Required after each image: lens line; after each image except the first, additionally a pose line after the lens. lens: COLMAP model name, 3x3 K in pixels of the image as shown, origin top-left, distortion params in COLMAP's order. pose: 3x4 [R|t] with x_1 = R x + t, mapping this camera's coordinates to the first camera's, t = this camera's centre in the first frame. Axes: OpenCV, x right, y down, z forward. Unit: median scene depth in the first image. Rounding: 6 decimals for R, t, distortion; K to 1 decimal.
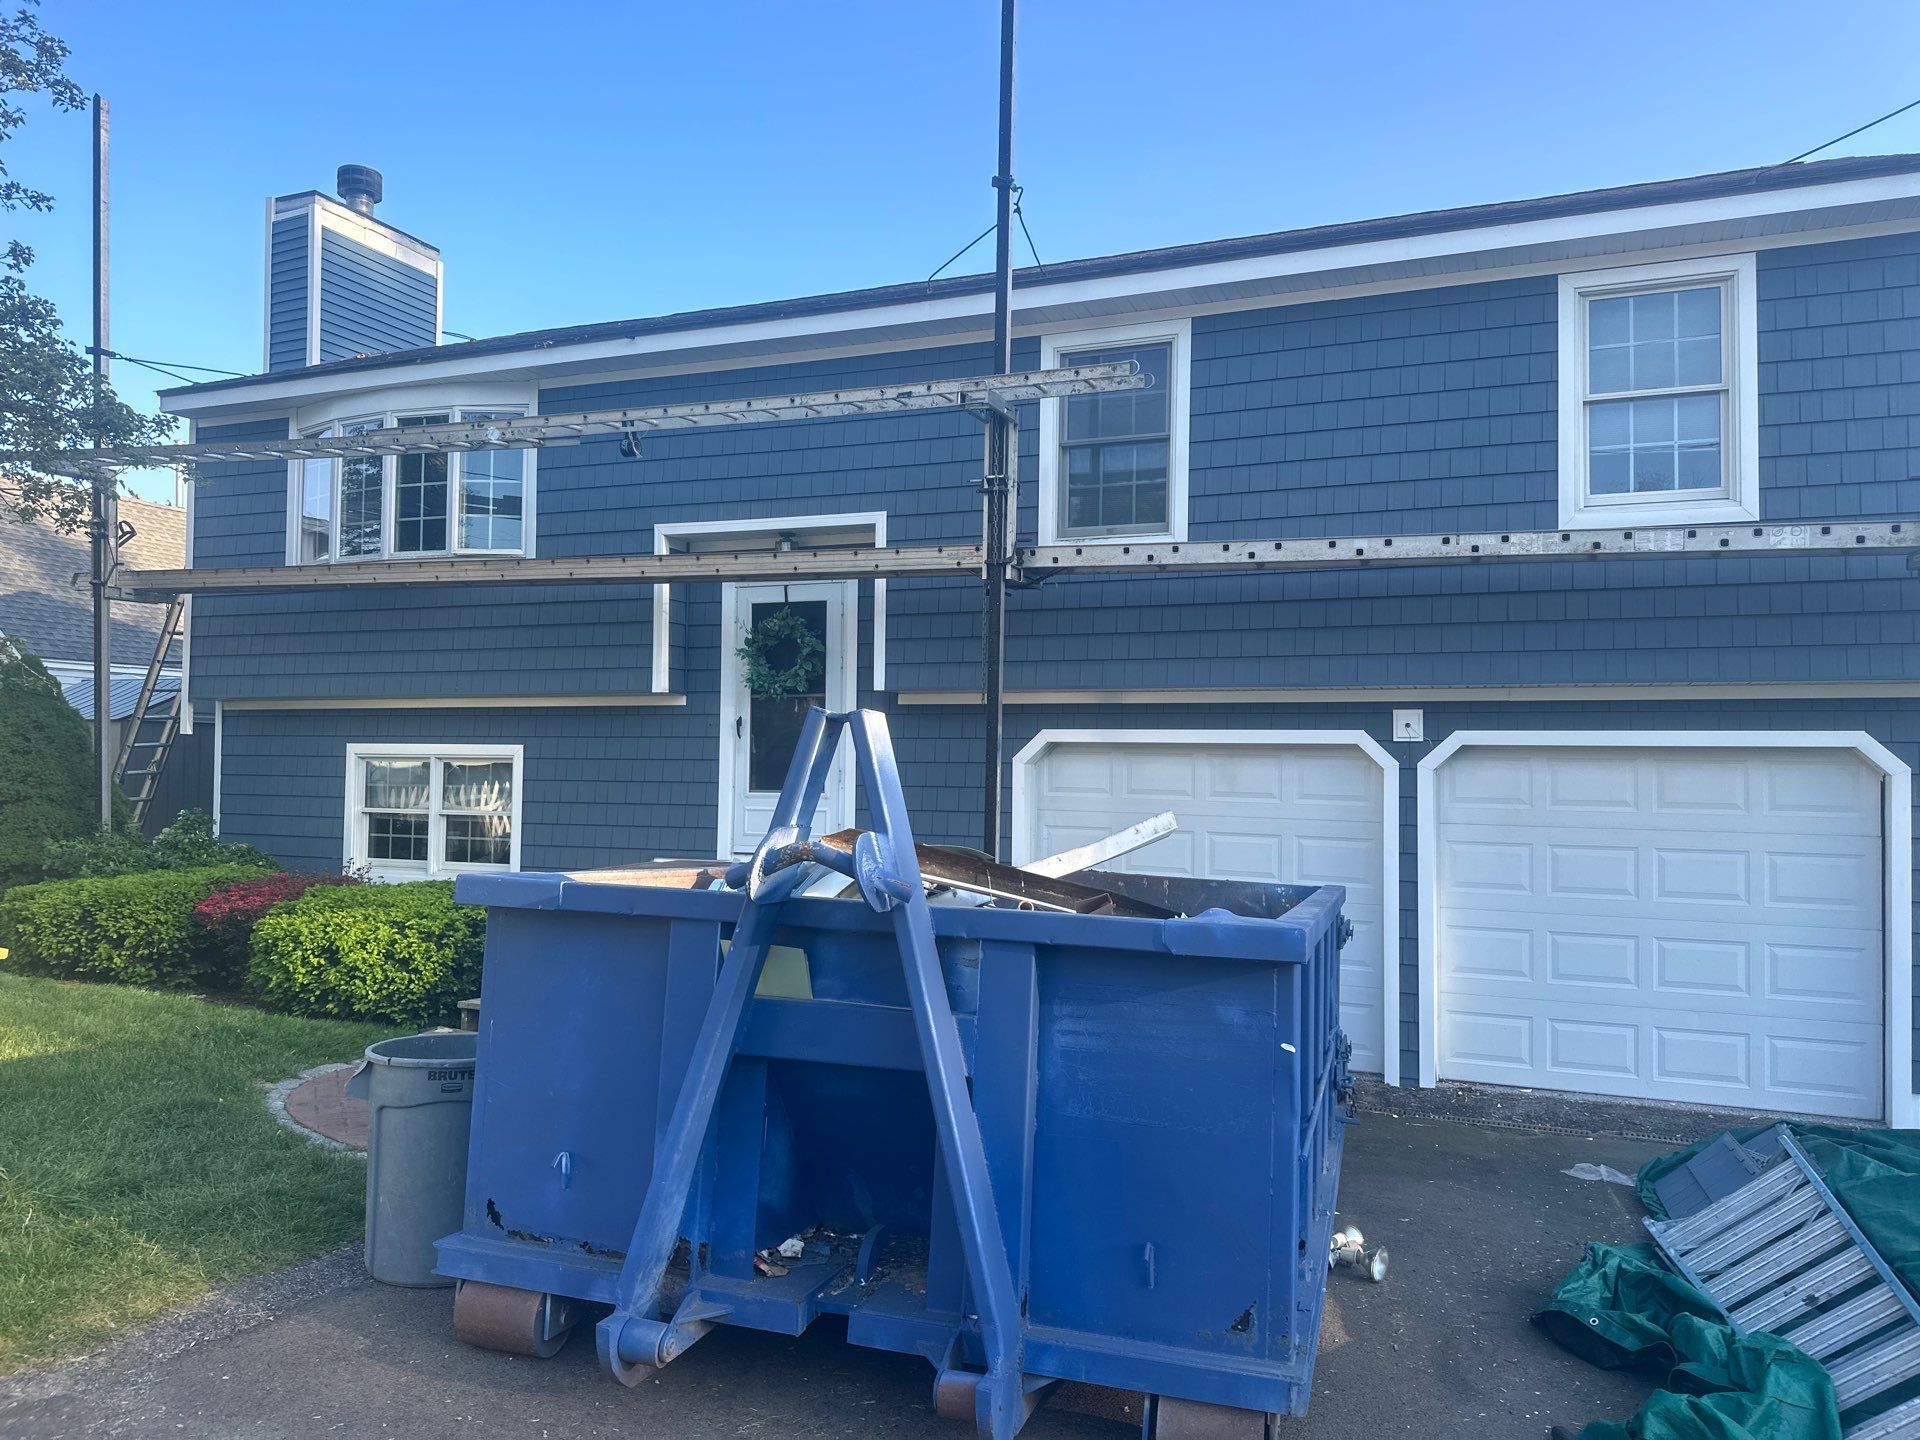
lens RADIAL K [[1345.3, 0, 962.0], [0, 1345.3, 724.1], [0, 0, 1]] dist [0.089707, -0.123532]
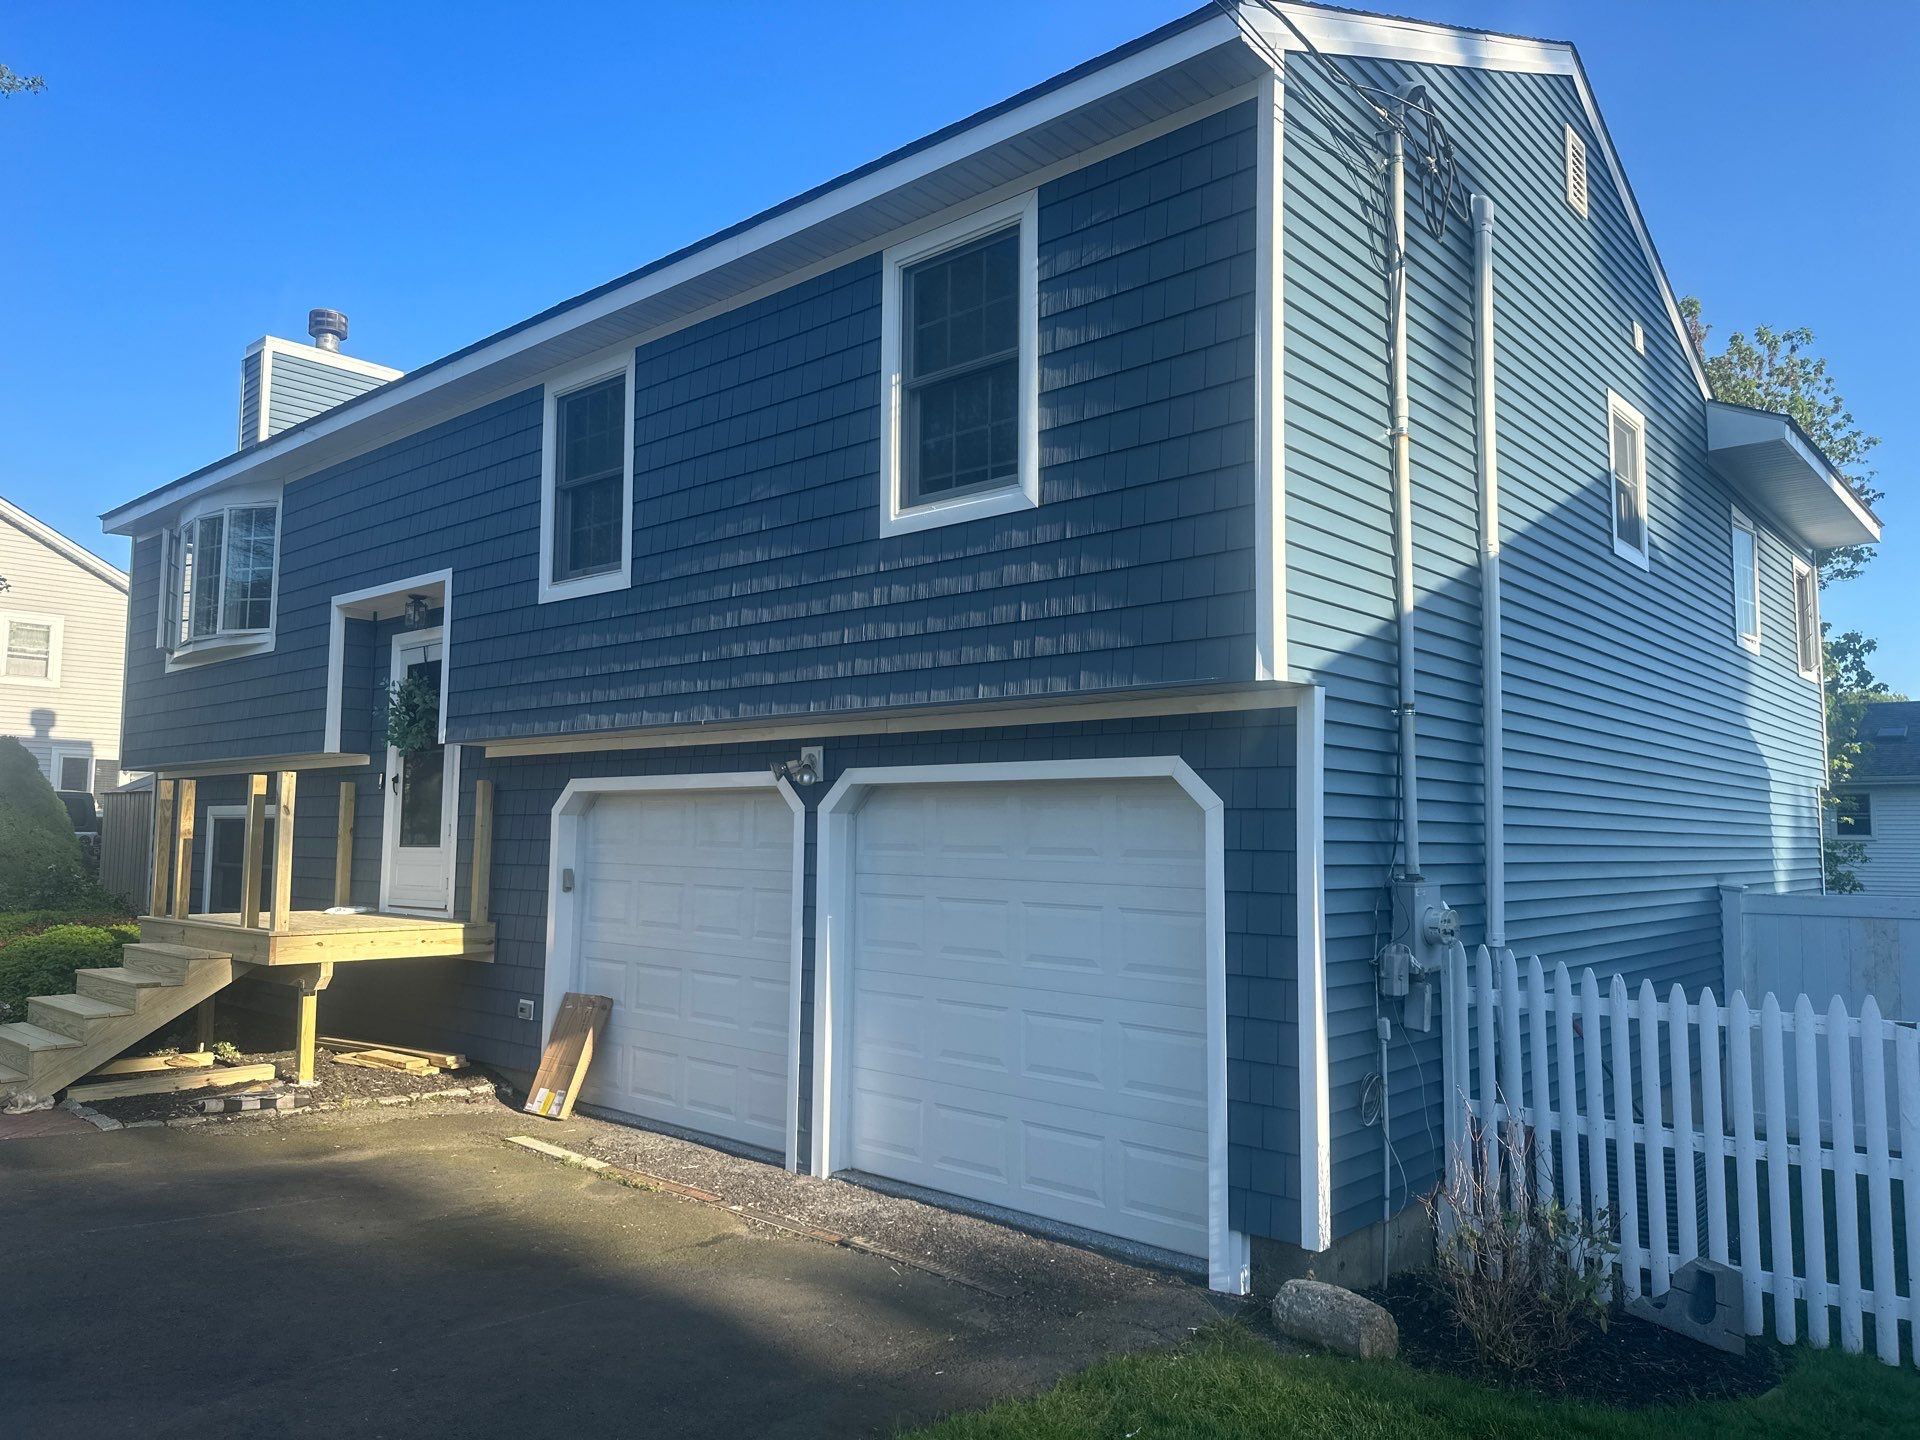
lens RADIAL K [[1345.3, 0, 962.0], [0, 1345.3, 724.1], [0, 0, 1]] dist [0.089707, -0.123532]
pose [[0.938994, -0.029311, -0.342682, 0.653740], [0.007382, 0.997850, -0.065123, 0.029822], [0.343854, 0.058621, 0.937192, 0.173577]]
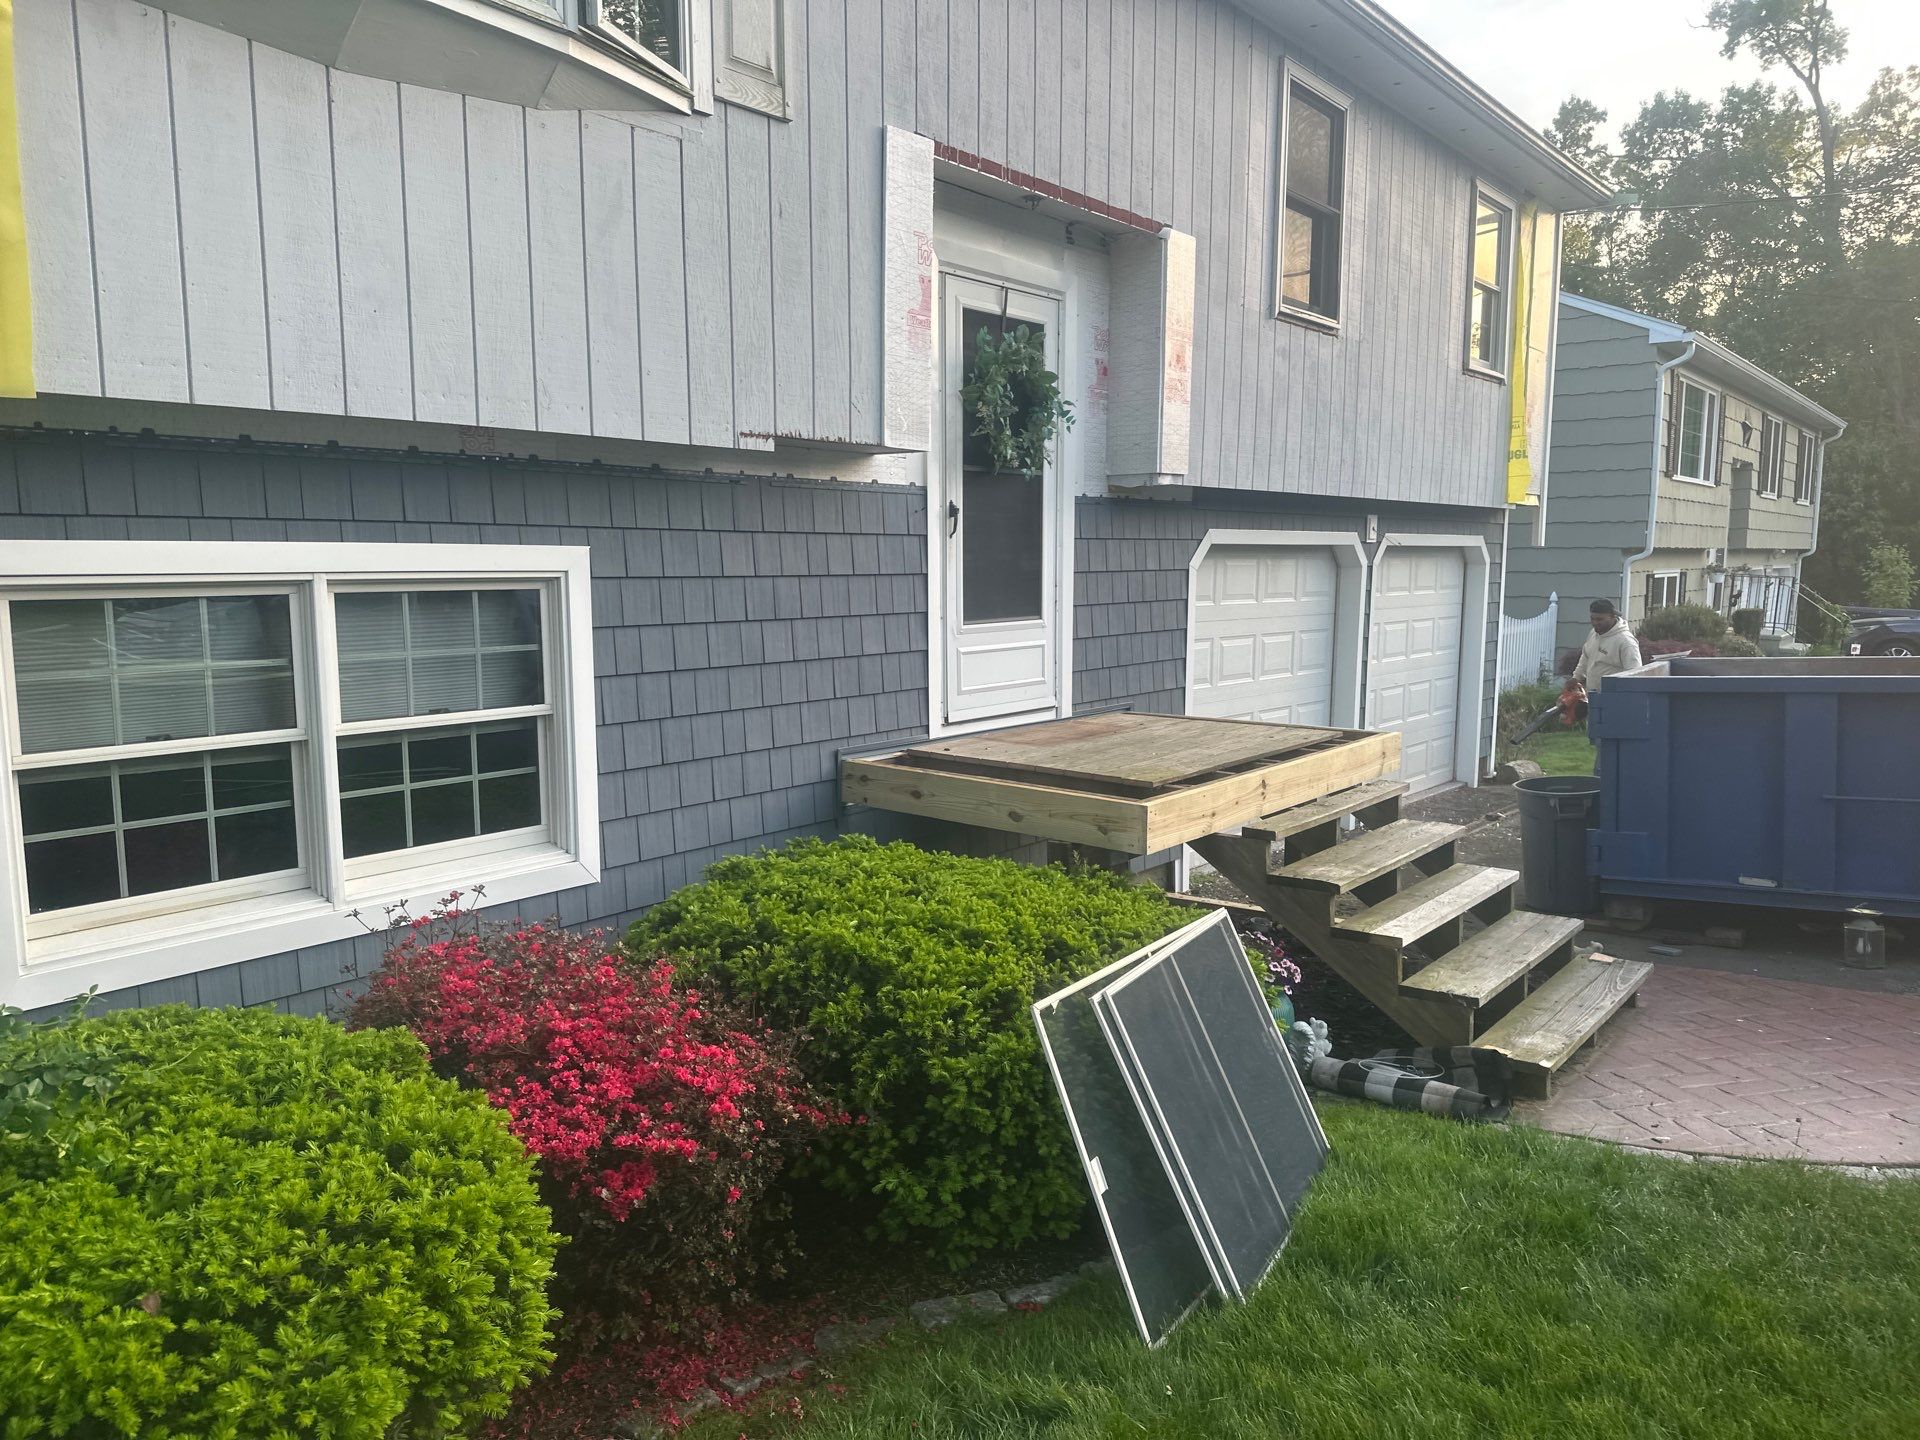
lens RADIAL K [[1345.3, 0, 962.0], [0, 1345.3, 724.1], [0, 0, 1]] dist [0.089707, -0.123532]
pose [[0.294981, -0.128089, 0.946879, -0.809750], [-0.023988, 0.989669, 0.141351, 0.009113], [-0.955202, -0.064409, 0.288861, 0.880152]]
